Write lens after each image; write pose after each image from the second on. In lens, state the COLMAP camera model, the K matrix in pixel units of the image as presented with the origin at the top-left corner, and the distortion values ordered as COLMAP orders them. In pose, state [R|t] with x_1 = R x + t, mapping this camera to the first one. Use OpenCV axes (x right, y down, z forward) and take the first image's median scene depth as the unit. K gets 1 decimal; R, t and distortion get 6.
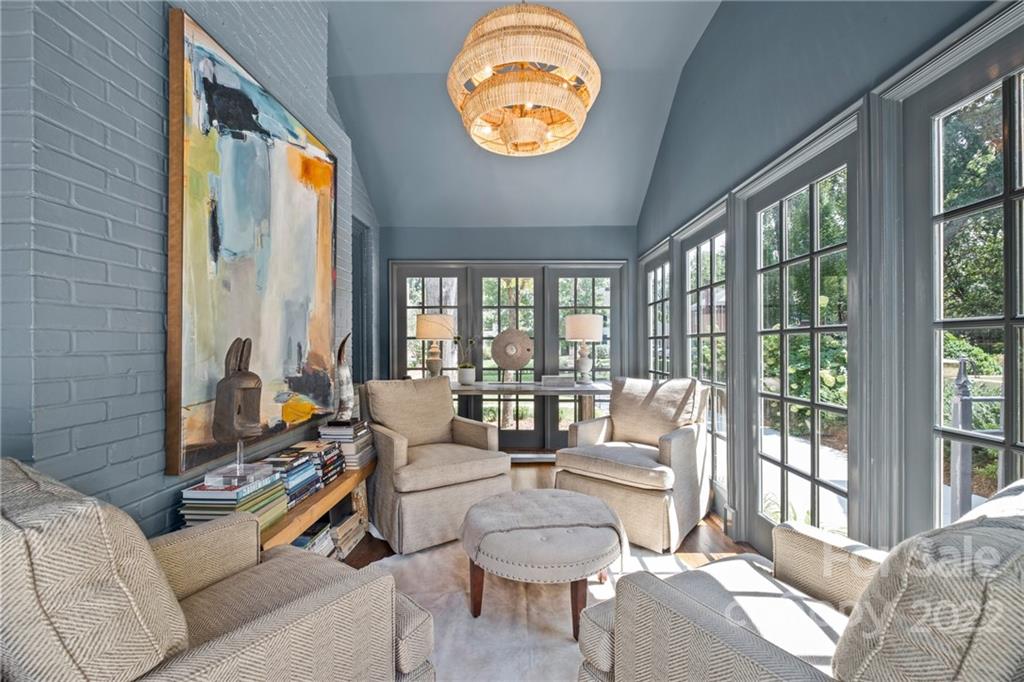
lens RADIAL K [[441.9, 0, 511.9], [0, 441.9, 343.4], [0, 0, 1]] dist [0.002789, -0.004092]
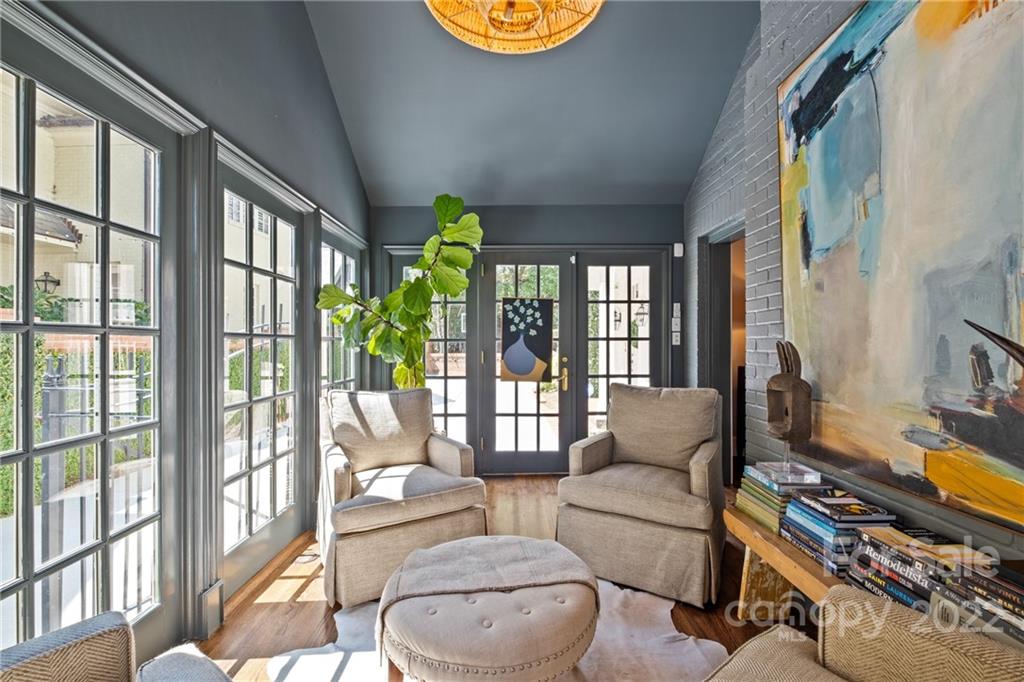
lens RADIAL K [[441.9, 0, 513.2], [0, 441.9, 342.9], [0, 0, 1]] dist [0.002789, -0.004092]
pose [[-0.999409, 0.002853, -0.034251, 0.062776], [0.002972, 0.999990, -0.003440, -0.005945], [0.034241, -0.003540, -0.999407, 1.952712]]
